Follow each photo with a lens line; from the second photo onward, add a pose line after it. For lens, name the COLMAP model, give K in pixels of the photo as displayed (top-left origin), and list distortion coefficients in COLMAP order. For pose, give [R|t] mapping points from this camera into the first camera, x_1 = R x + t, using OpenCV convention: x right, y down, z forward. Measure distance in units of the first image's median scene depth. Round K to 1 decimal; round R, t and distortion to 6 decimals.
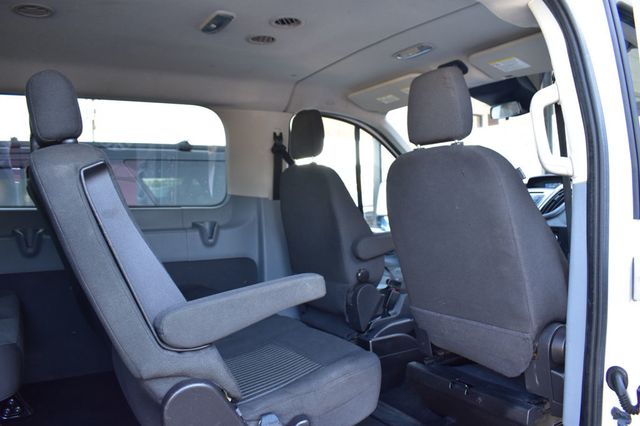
lens RADIAL K [[501.1, 0, 323.6], [0, 501.1, 212.5], [0, 0, 1]] dist [-0.088207, 0.010175]
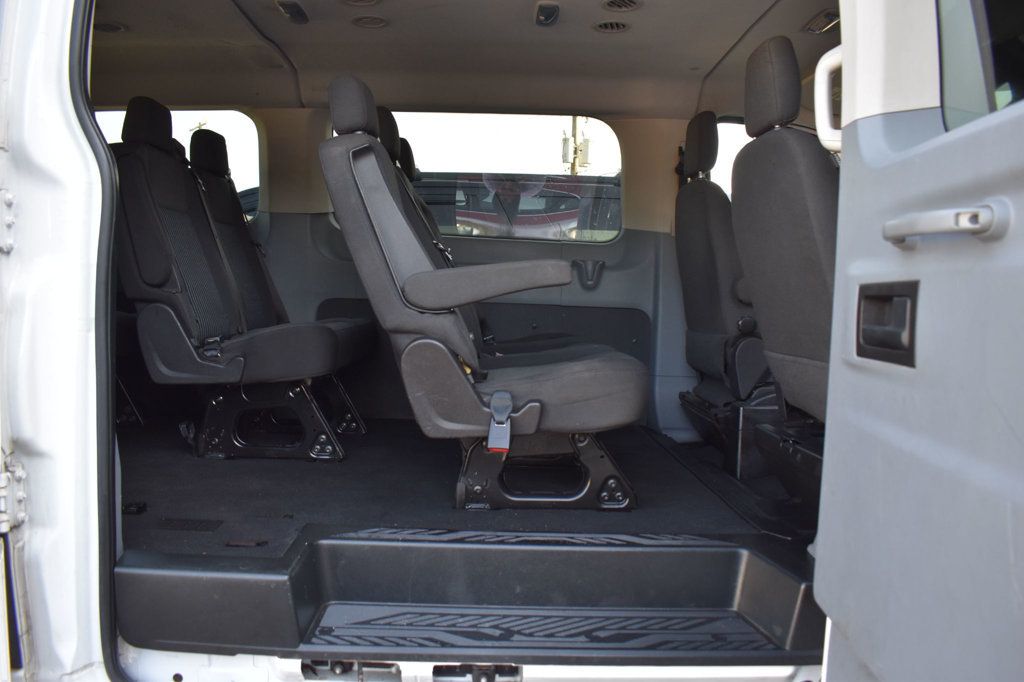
lens RADIAL K [[801.7, 0, 505.2], [0, 801.7, 335.0], [0, 0, 1]] dist [-0.088207, 0.010175]
pose [[0.865598, 0.074403, -0.495182, 0.364803], [-0.059928, 0.997184, 0.045075, 0.109333], [0.497141, -0.009342, 0.867619, -0.234793]]
